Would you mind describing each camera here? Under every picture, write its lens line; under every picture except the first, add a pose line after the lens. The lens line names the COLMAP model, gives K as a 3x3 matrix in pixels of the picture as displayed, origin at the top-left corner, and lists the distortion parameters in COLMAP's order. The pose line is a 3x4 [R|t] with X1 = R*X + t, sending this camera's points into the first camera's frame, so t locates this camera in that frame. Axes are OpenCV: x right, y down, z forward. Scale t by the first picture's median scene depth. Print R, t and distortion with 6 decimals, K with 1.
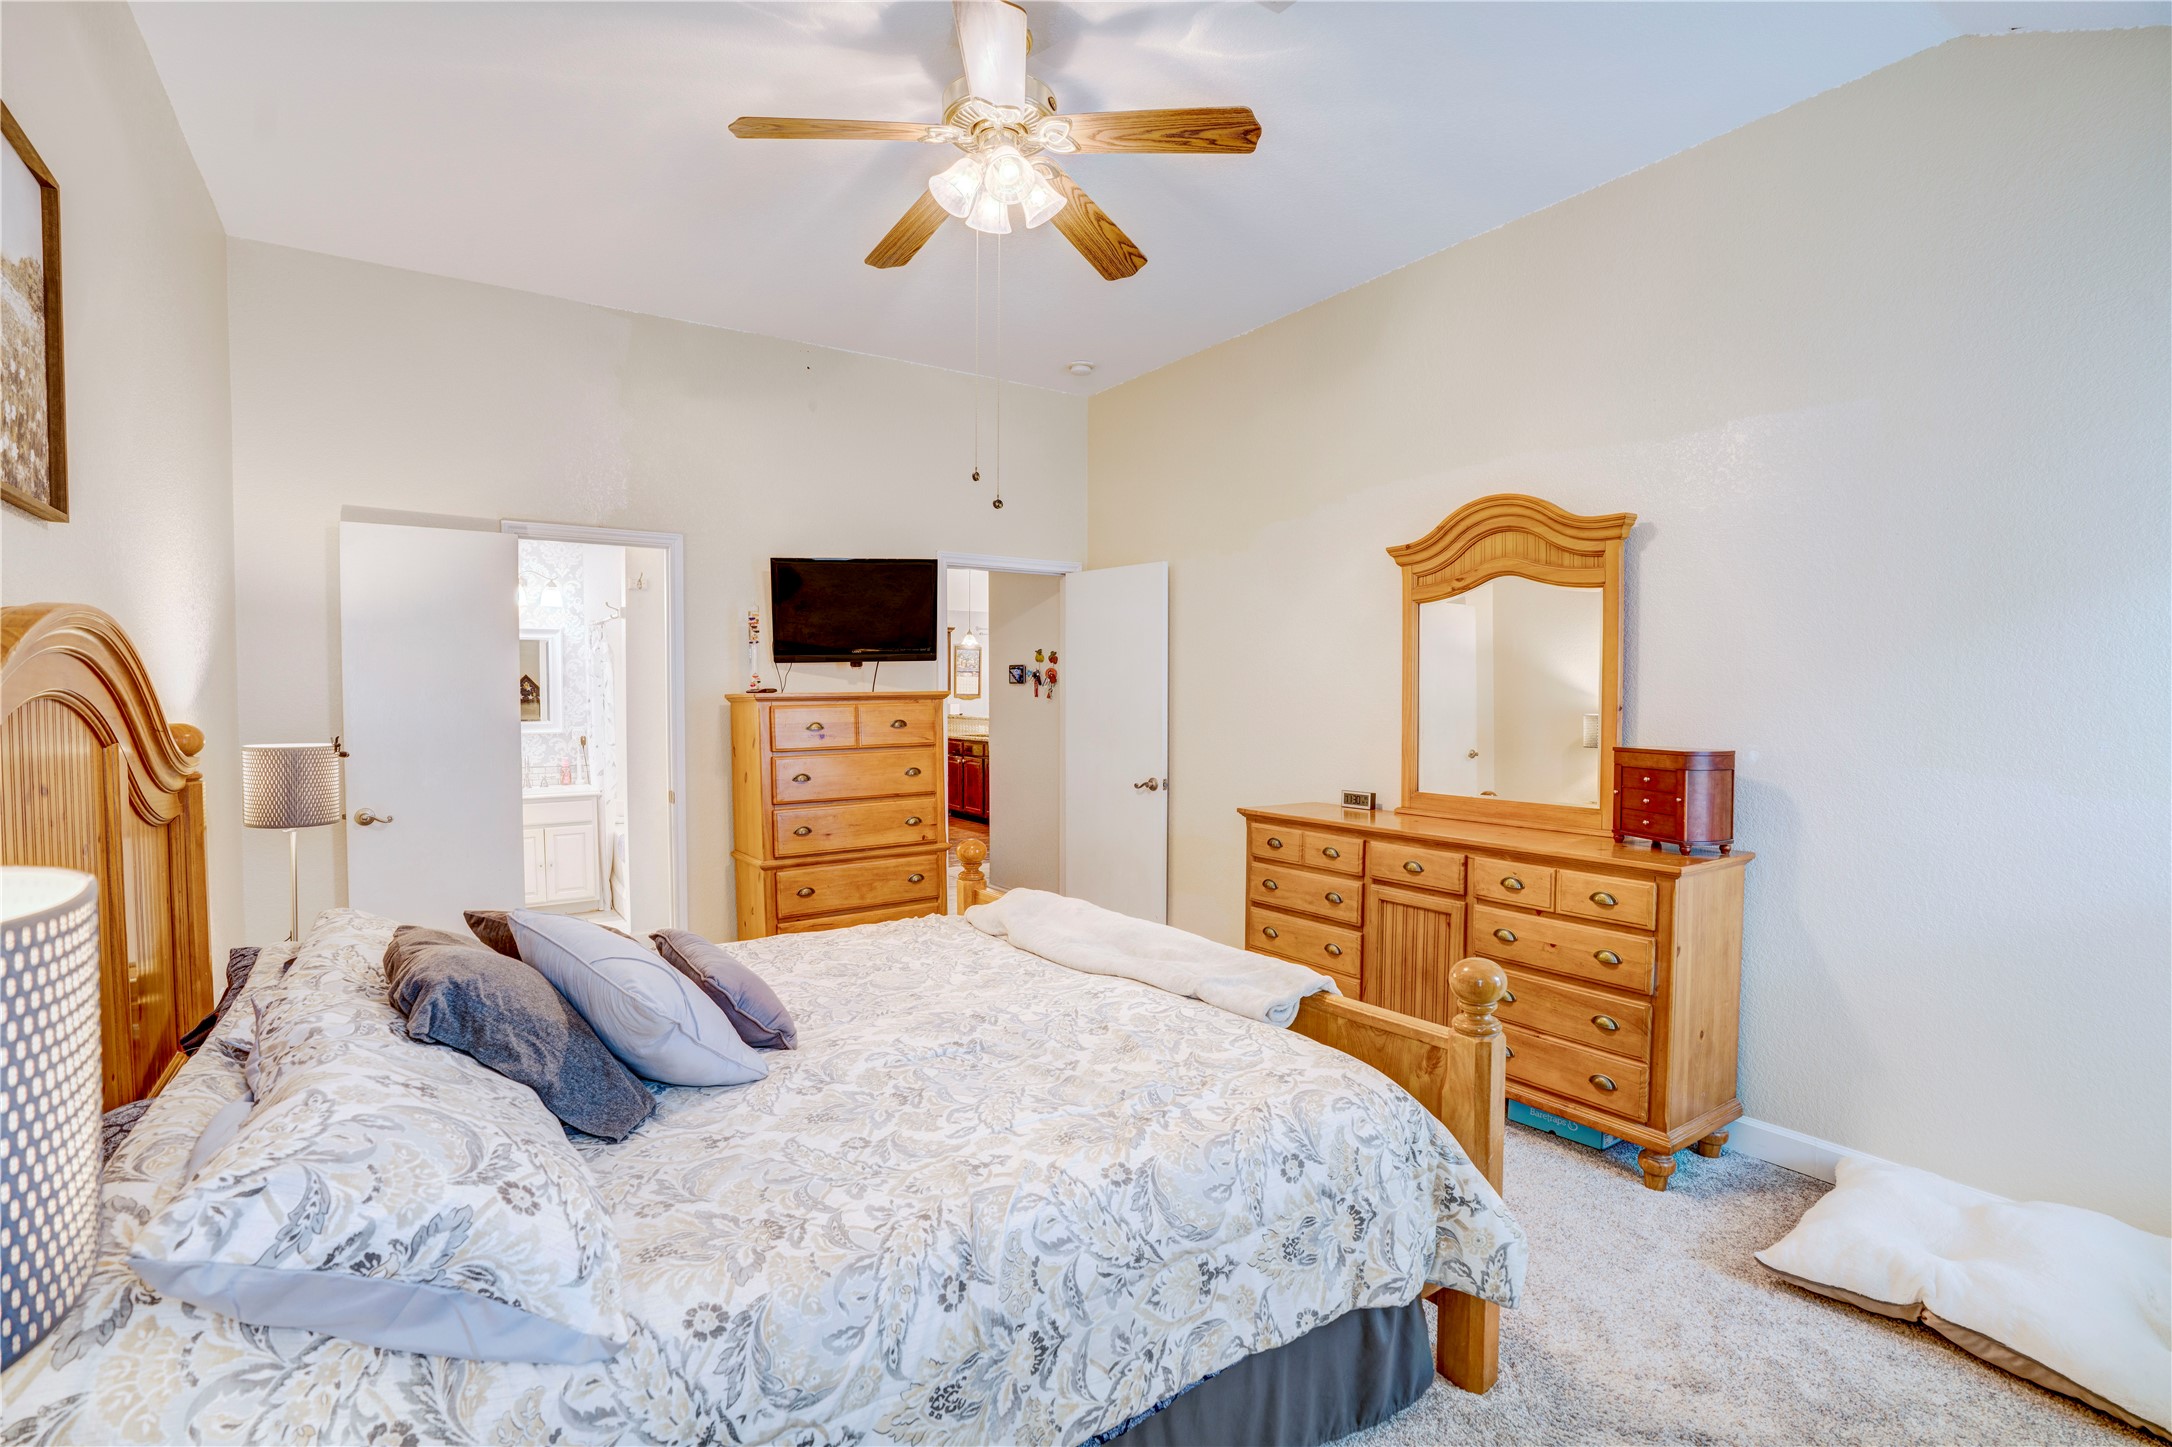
lens RADIAL K [[1002.4, 0, 1079.6], [0, 1002.4, 731.1], [0, 0, 1]] dist [-0.072268, 0.028323]
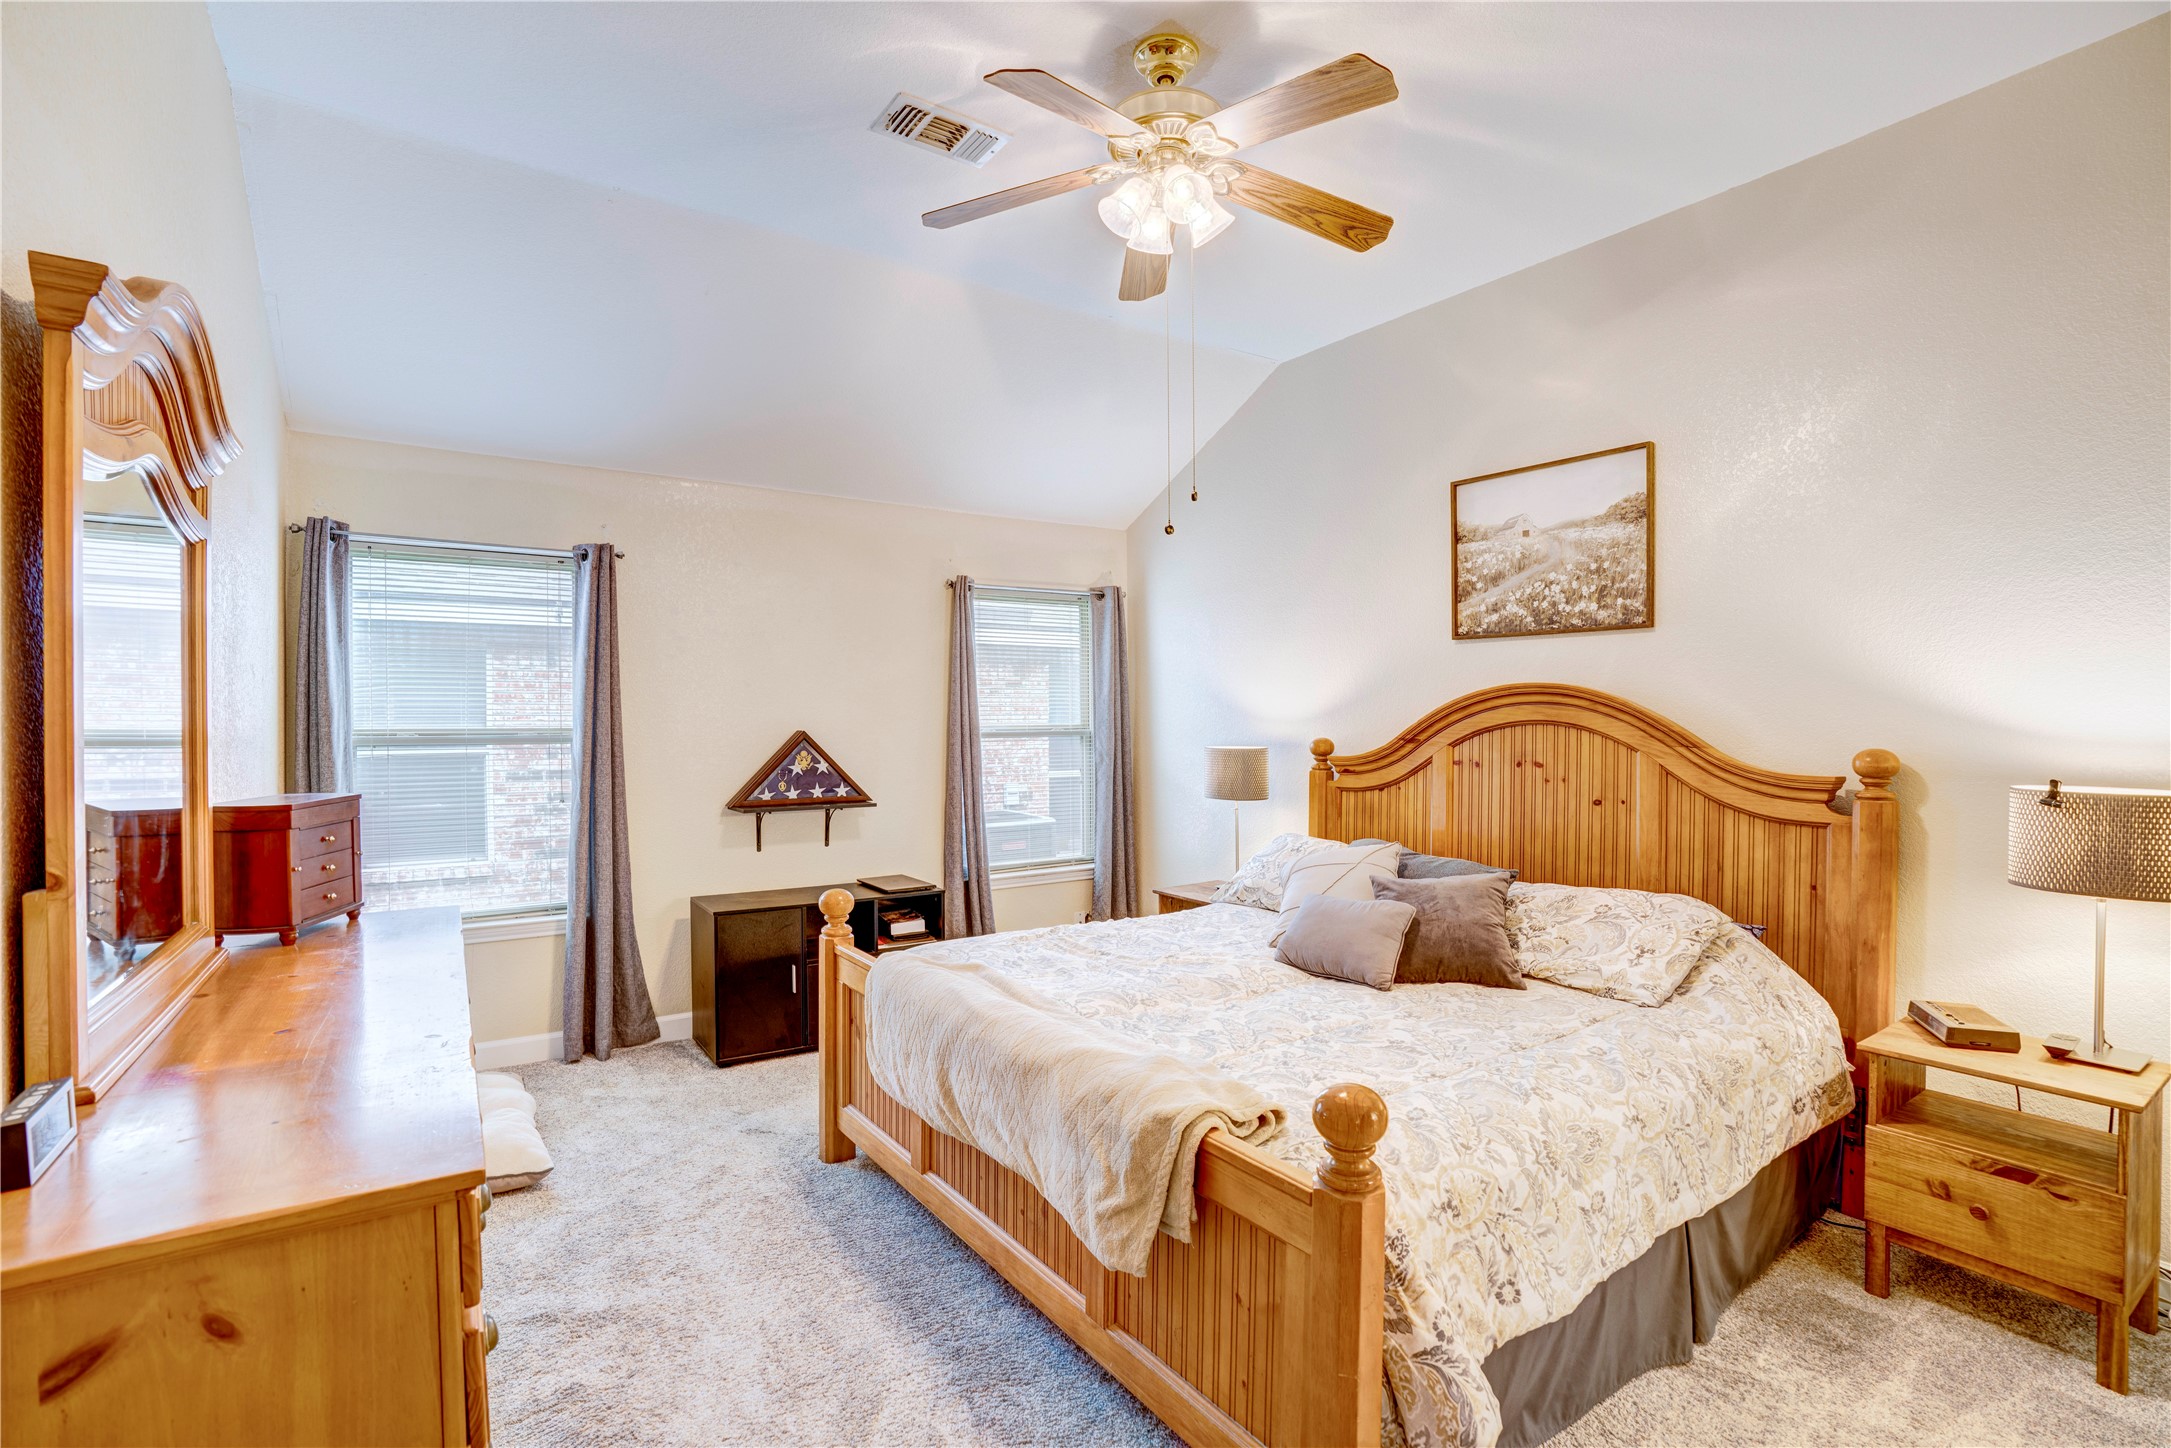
lens RADIAL K [[1002.0, 0, 1079.1], [0, 1002.0, 731.6], [0, 0, 1]] dist [-0.072268, 0.028323]
pose [[-0.999982, -0.004476, -0.003889, 0.005665], [-0.004653, 0.998891, 0.046844, -0.040054], [0.003675, 0.046861, -0.998895, 1.112452]]
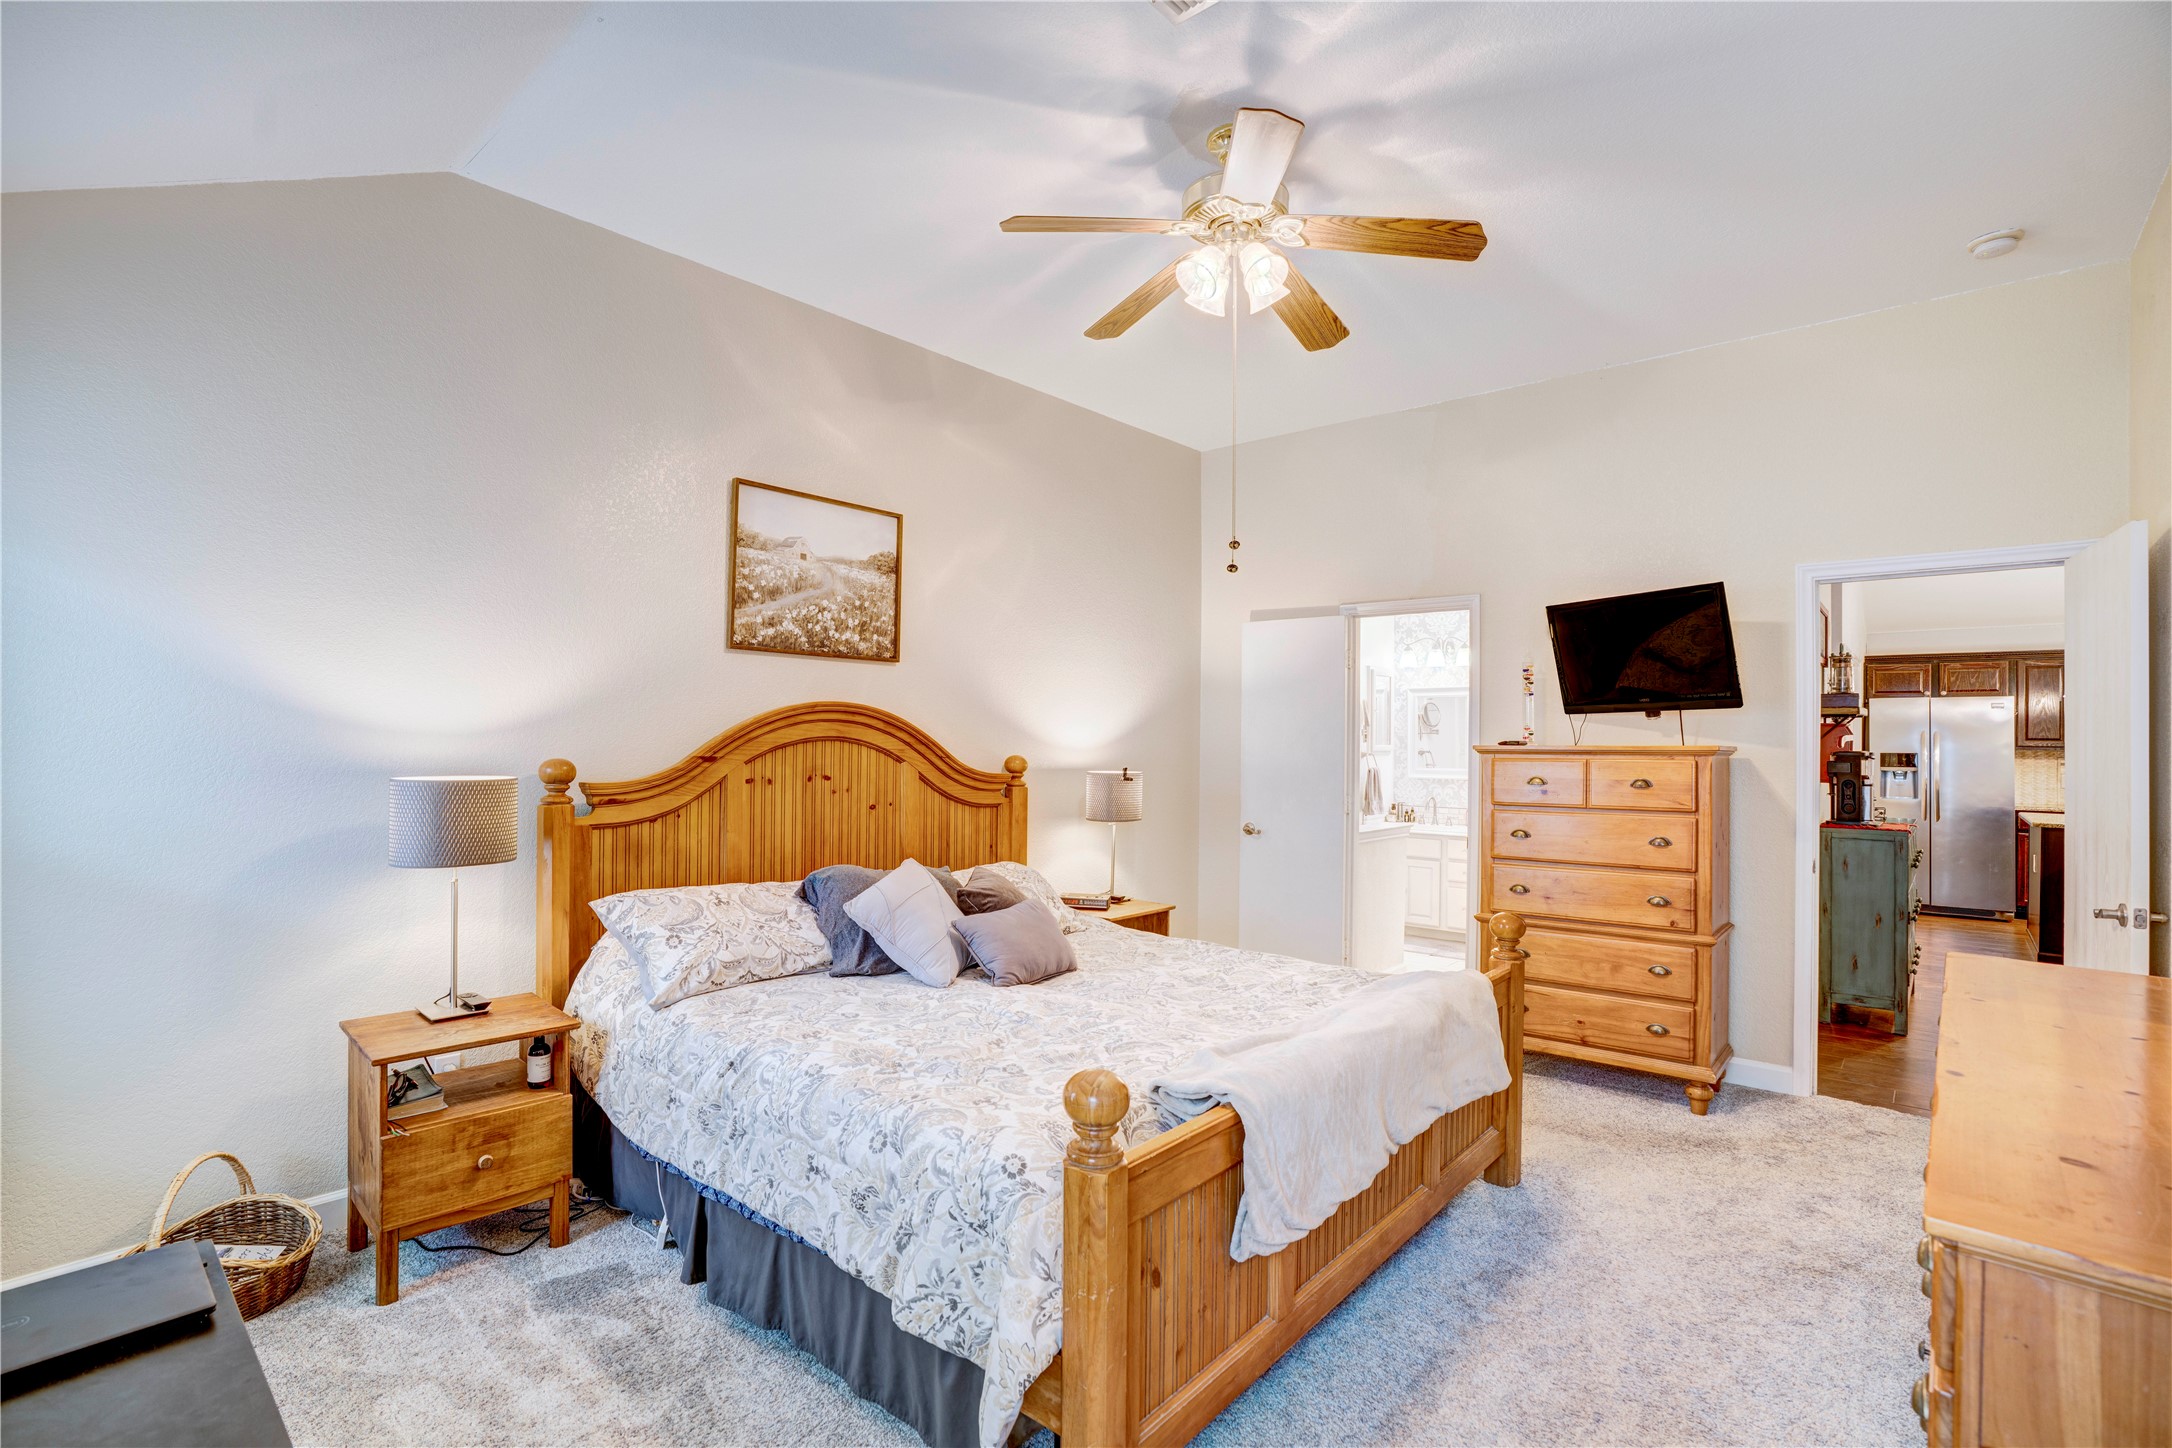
lens RADIAL K [[1002.4, 0, 1079.6], [0, 1002.4, 731.6], [0, 0, 1]] dist [-0.072268, 0.028323]
pose [[0.243938, -0.002180, -0.969788, 0.515356], [-0.048447, 0.998721, -0.014431, -0.016232], [0.968580, 0.050504, 0.243521, 0.331369]]
